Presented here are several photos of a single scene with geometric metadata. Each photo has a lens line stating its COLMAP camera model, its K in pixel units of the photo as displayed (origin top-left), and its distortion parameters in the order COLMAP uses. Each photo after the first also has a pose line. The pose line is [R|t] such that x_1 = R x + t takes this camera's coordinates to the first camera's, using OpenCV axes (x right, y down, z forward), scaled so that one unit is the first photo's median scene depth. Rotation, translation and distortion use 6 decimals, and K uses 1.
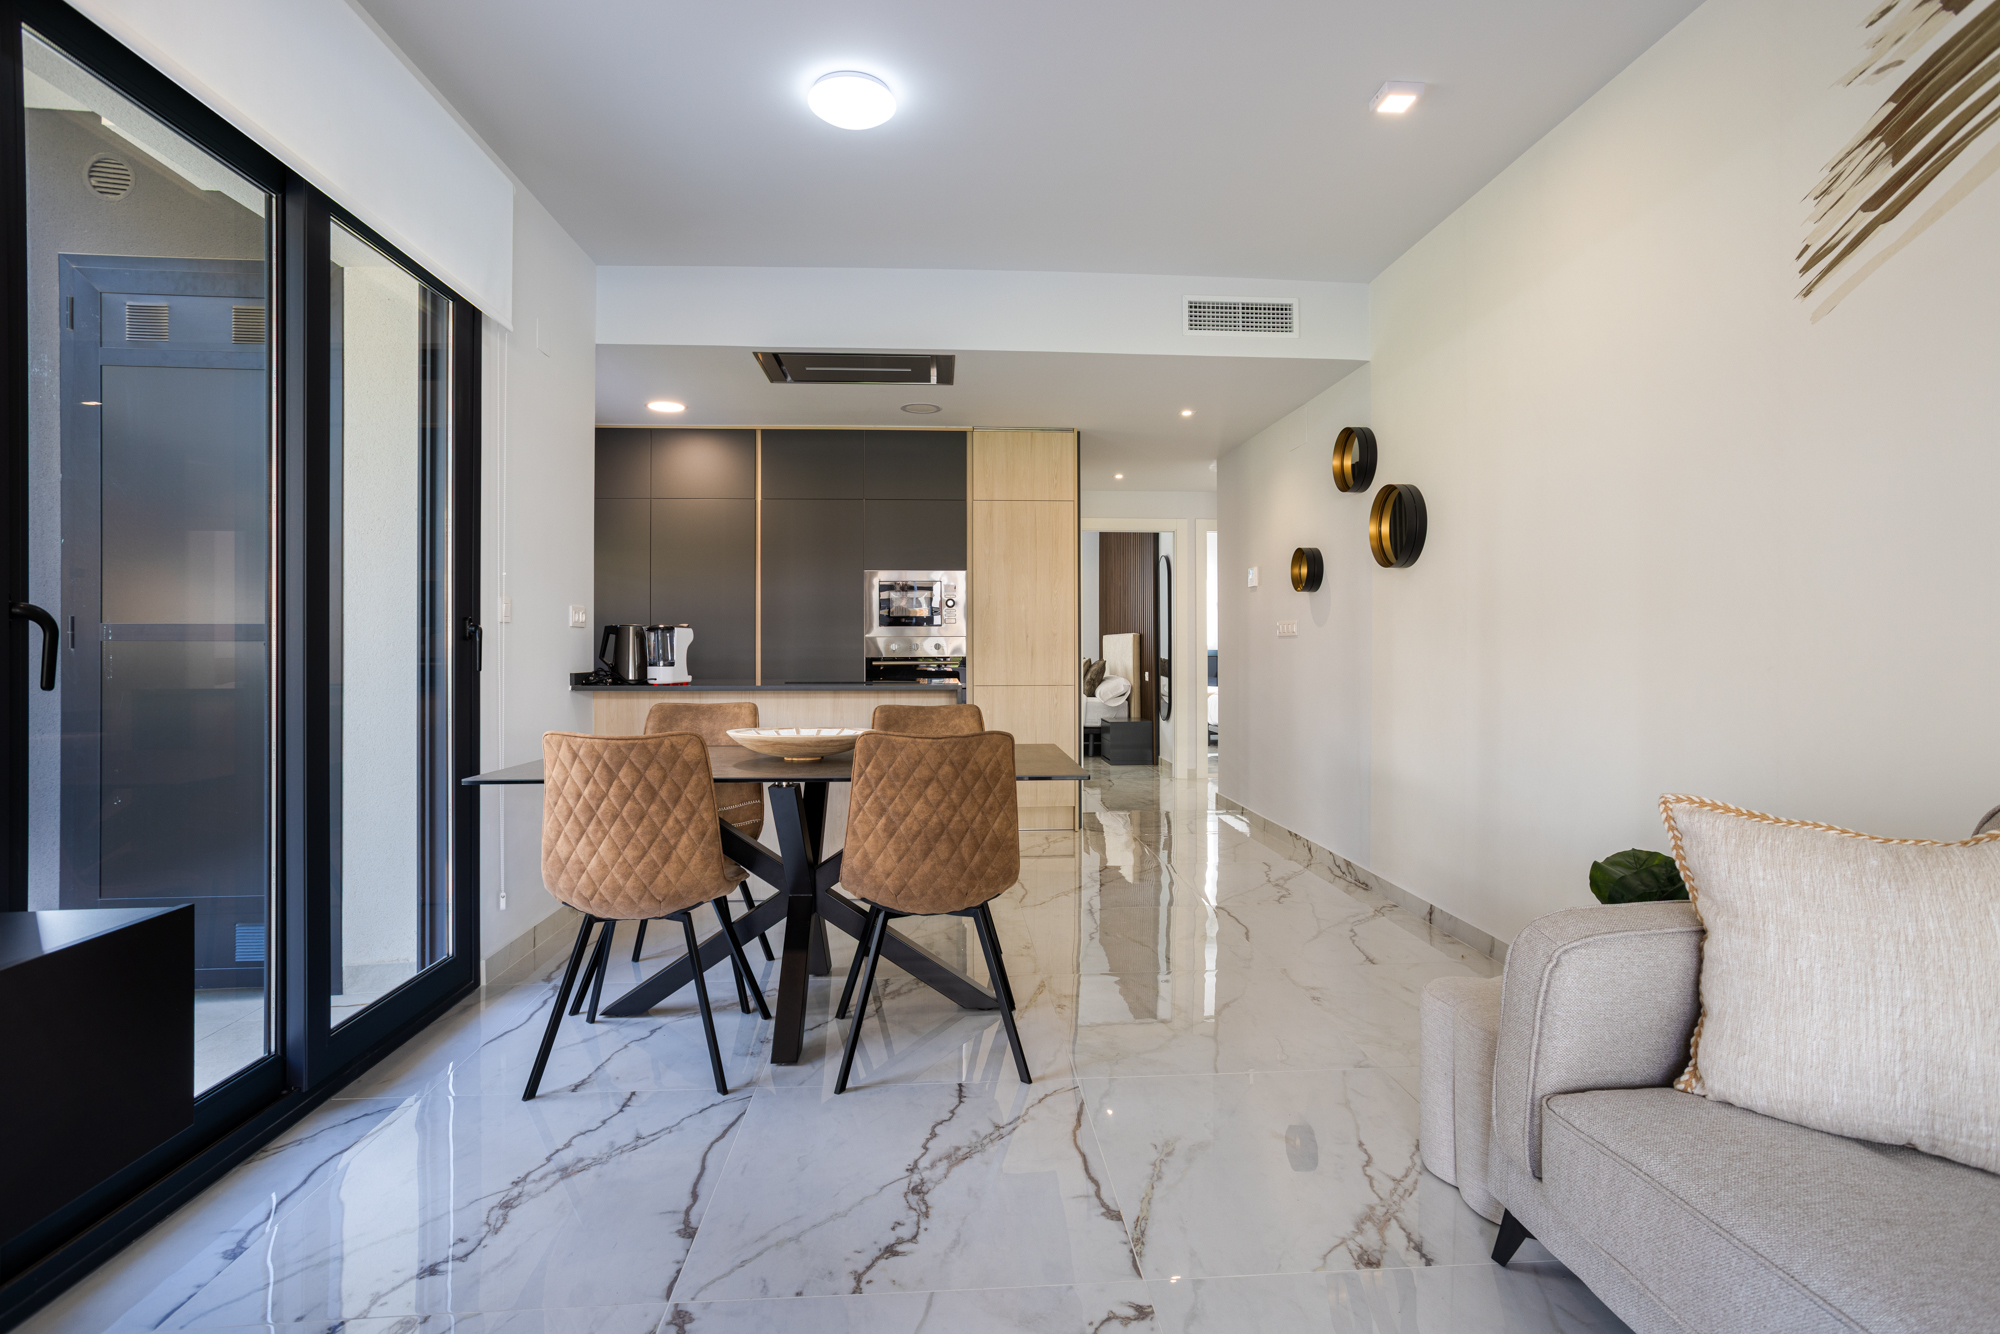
lens RADIAL K [[978.4, 0, 1010.3], [0, 978.4, 643.4], [0, 0, 1]] dist [-0.041740, 0.030865]
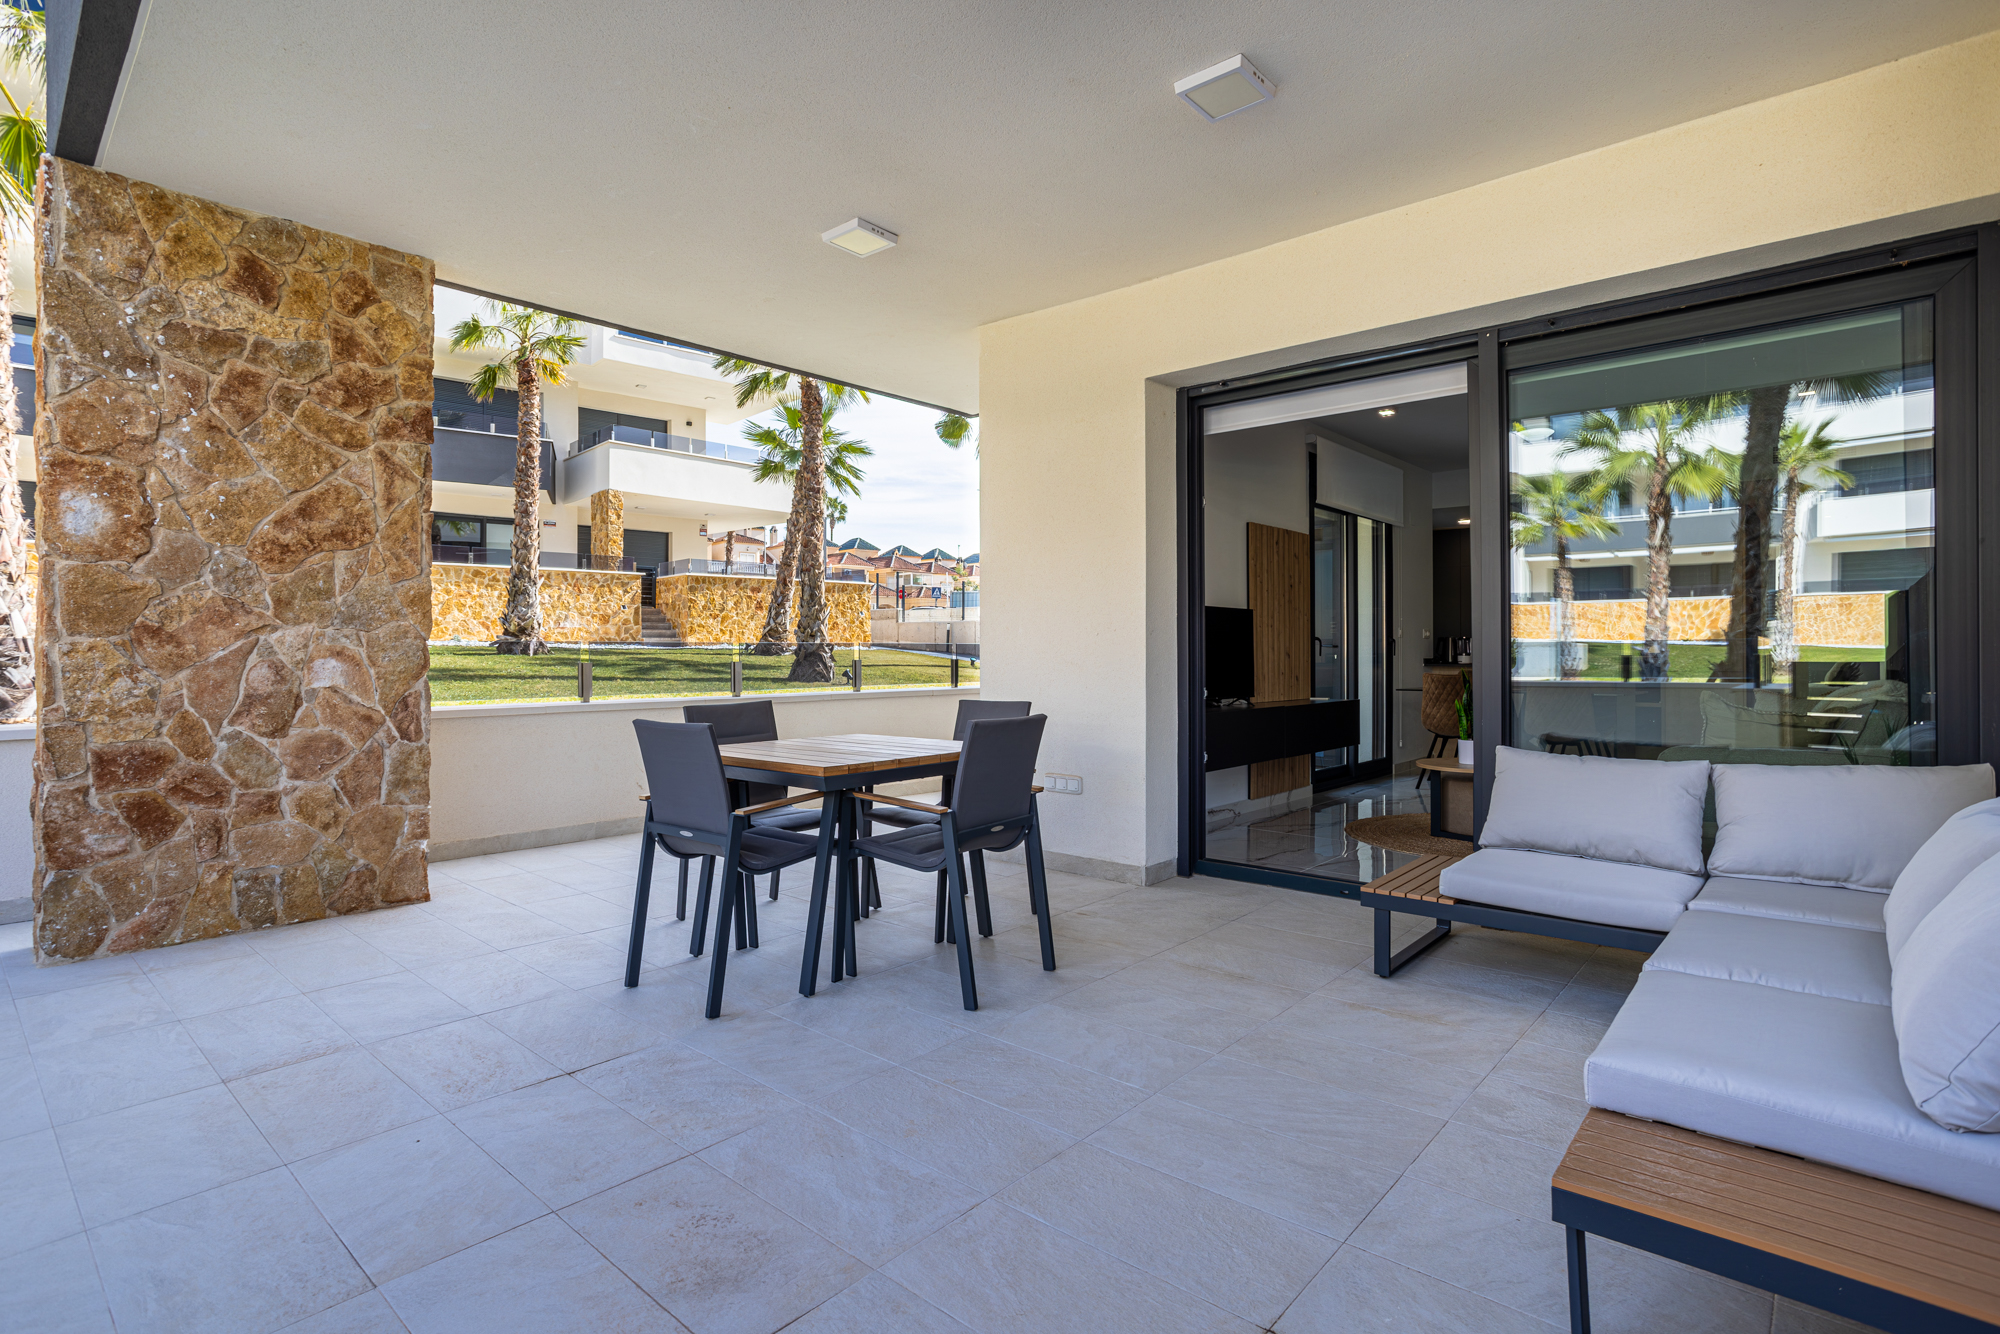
lens RADIAL K [[991.0, 0, 1012.3], [0, 991.0, 645.5], [0, 0, 1]] dist [-0.044467, 0.031994]
pose [[0.697242, -0.005970, -0.716811, 0.241670], [0.007372, 0.999972, -0.001157, -0.000465], [0.716798, -0.004477, 0.697267, -0.597733]]
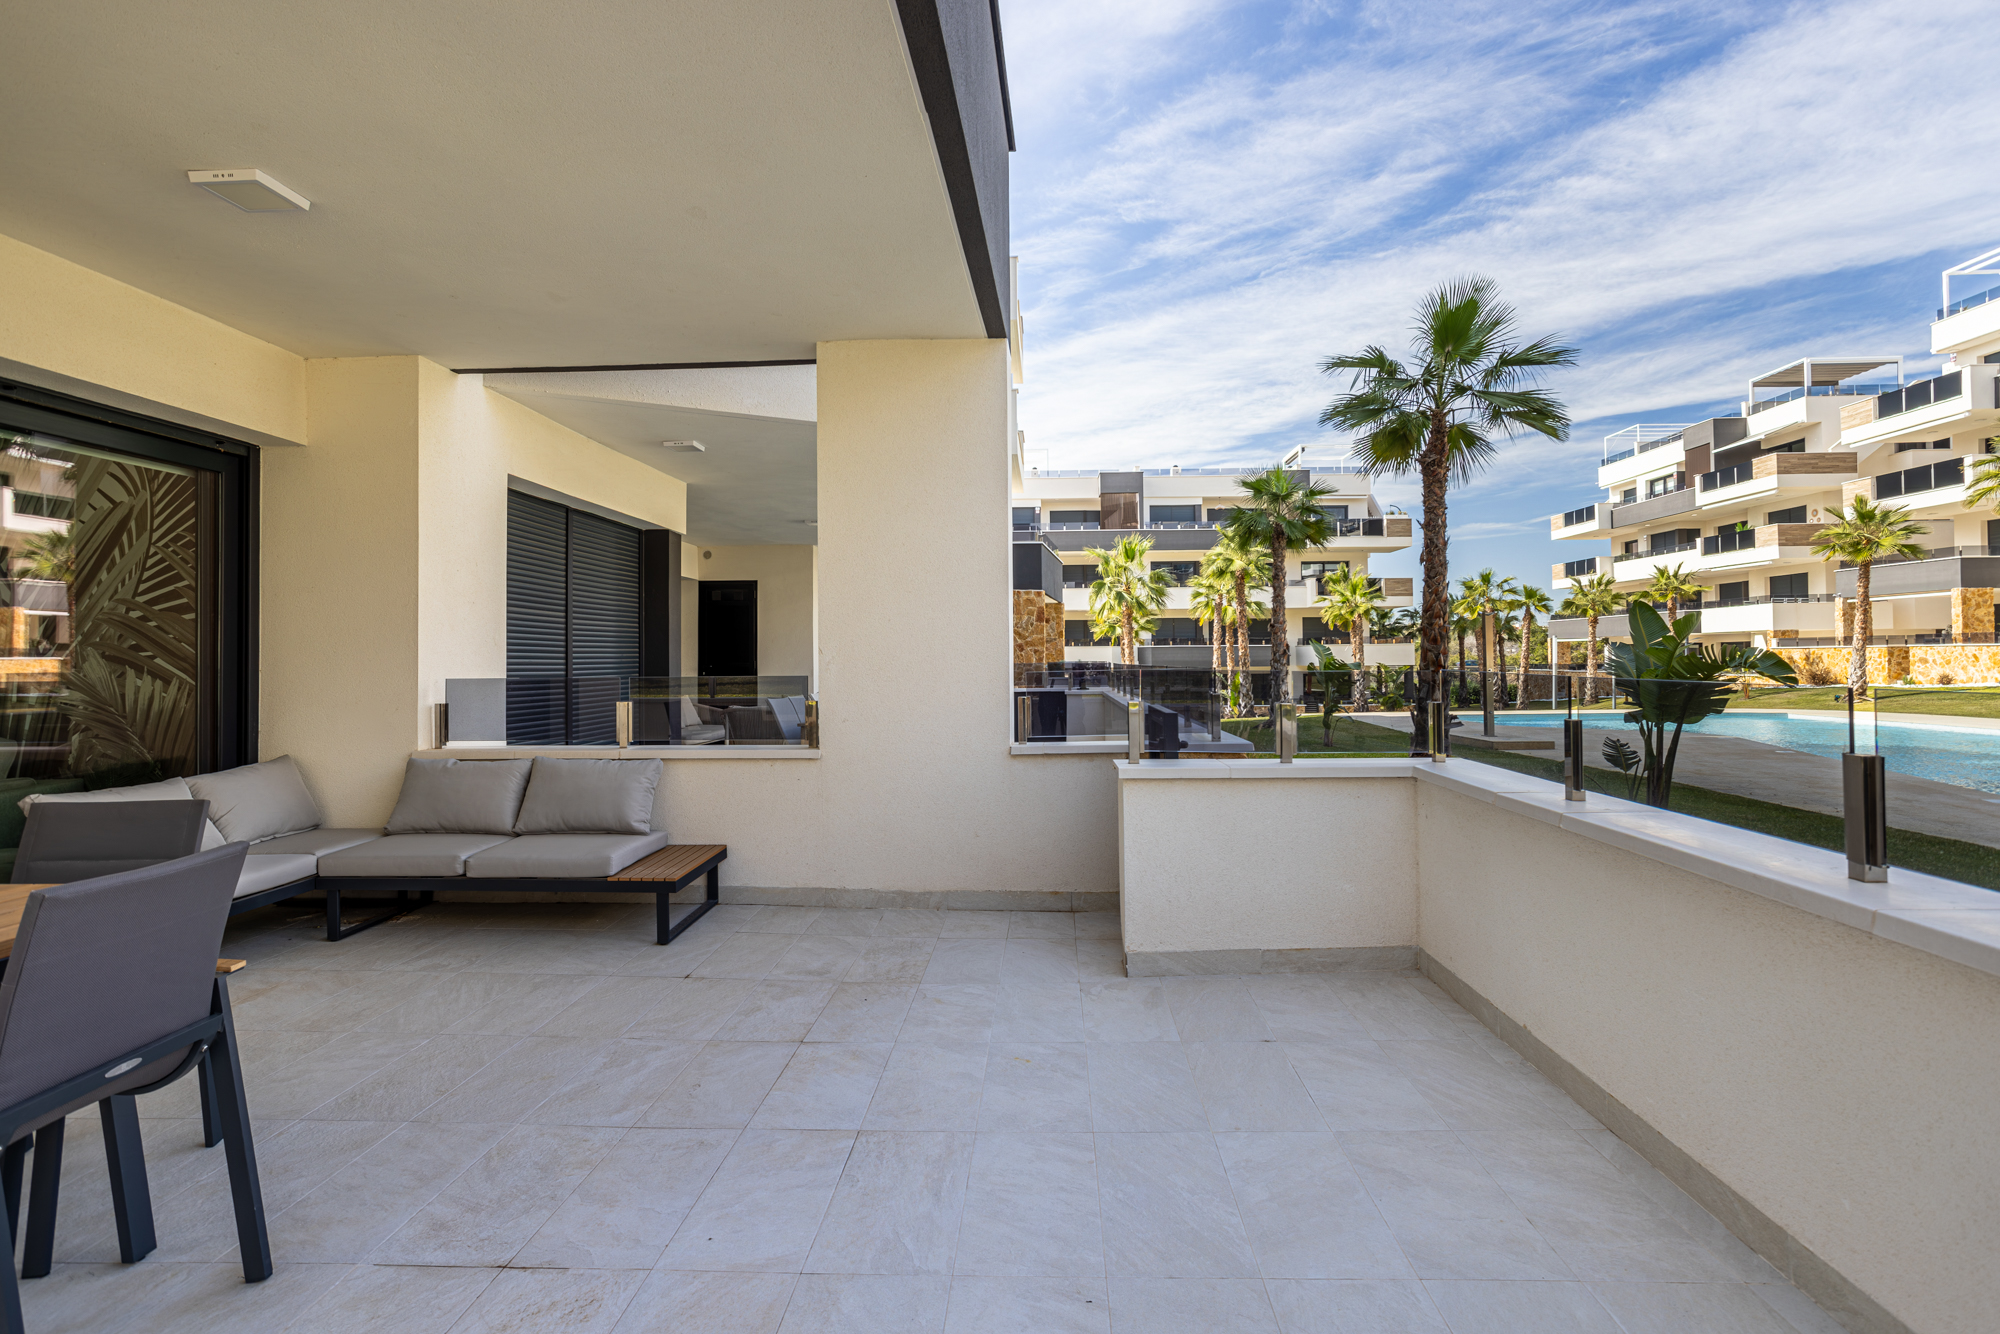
lens RADIAL K [[990.3, 0, 1008.8], [0, 990.3, 639.6], [0, 0, 1]] dist [-0.040510, 0.031701]
pose [[0.121005, 0.017754, 0.992493, -0.280588], [0.003947, 0.999824, -0.018366, -0.015116], [-0.992644, 0.006140, 0.120913, -0.634671]]
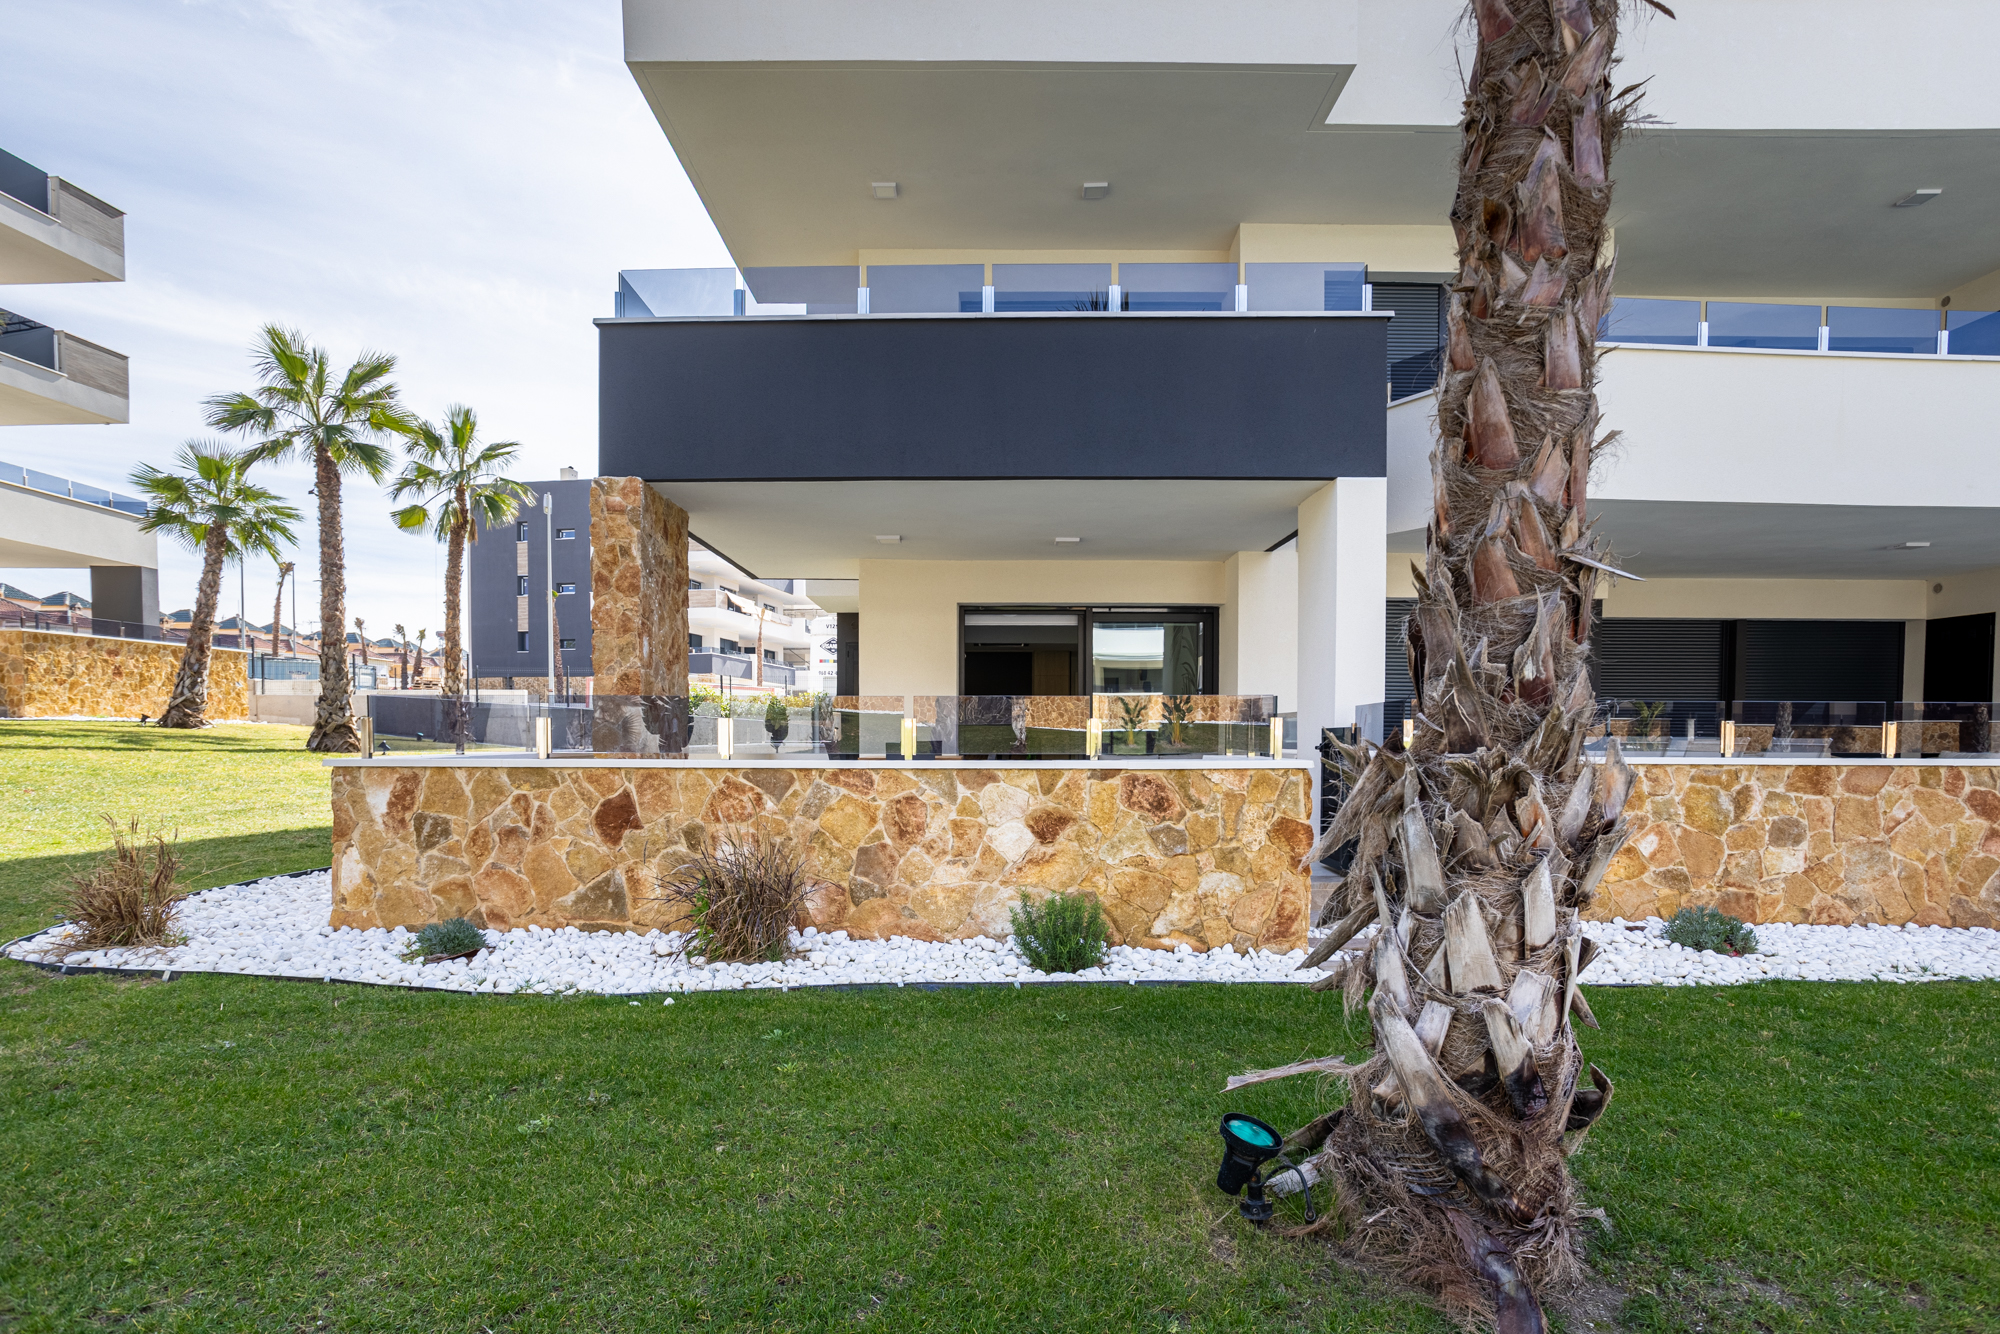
lens RADIAL K [[991.0, 0, 1012.3], [0, 991.0, 645.5], [0, 0, 1]] dist [-0.044467, 0.031994]
pose [[0.998475, -0.003863, -0.055068, 0.047767], [-0.000705, 0.996575, -0.082695, 0.010334], [0.055199, 0.082608, 0.995052, -1.378982]]
